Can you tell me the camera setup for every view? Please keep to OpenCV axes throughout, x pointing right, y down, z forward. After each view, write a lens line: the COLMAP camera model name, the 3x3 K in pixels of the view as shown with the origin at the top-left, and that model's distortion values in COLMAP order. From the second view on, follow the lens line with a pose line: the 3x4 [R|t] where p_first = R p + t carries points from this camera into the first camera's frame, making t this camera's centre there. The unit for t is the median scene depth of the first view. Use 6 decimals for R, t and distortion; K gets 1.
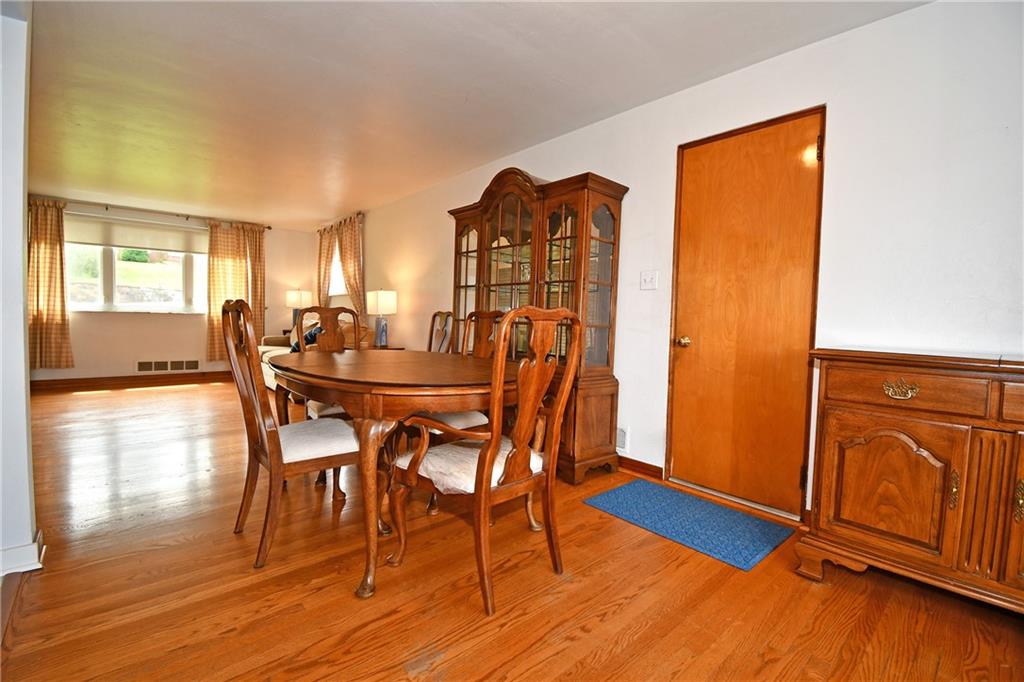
lens RADIAL K [[454.8, 0, 501.3], [0, 454.8, 336.1], [0, 0, 1]] dist [0.000738, -0.006478]
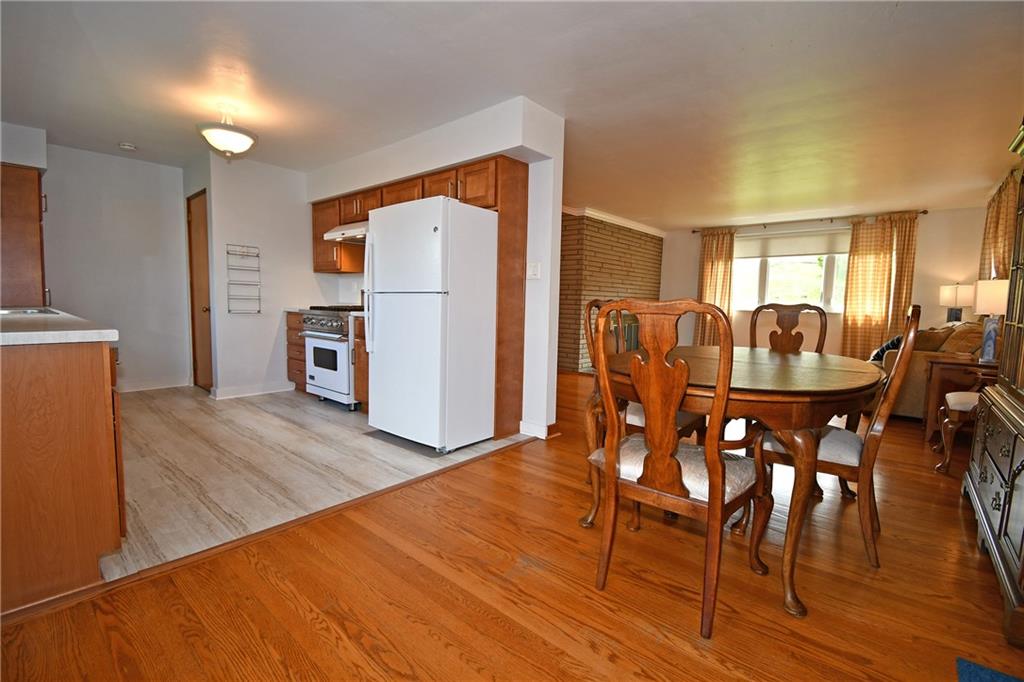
lens RADIAL K [[454.8, 0, 521.0], [0, 454.8, 339.4], [0, 0, 1]] dist [0.000738, -0.006478]
pose [[0.149050, 0.064158, -0.986746, 0.264133], [-0.060124, 0.996635, 0.055719, -0.005395], [0.987000, 0.051023, 0.152406, 0.171466]]
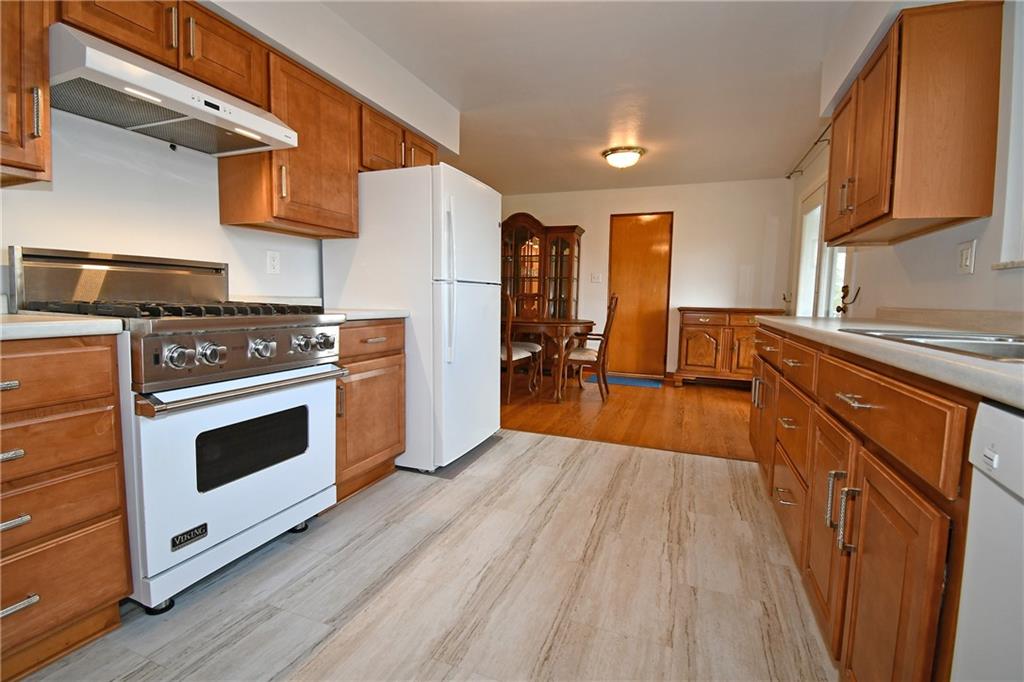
lens RADIAL K [[454.8, 0, 510.2], [0, 454.8, 340.0], [0, 0, 1]] dist [0.000738, -0.006478]
pose [[0.890133, -0.052928, 0.452617, -0.928061], [0.028344, 0.997740, 0.060929, 0.018964], [-0.454819, -0.041406, 0.889621, -0.633611]]
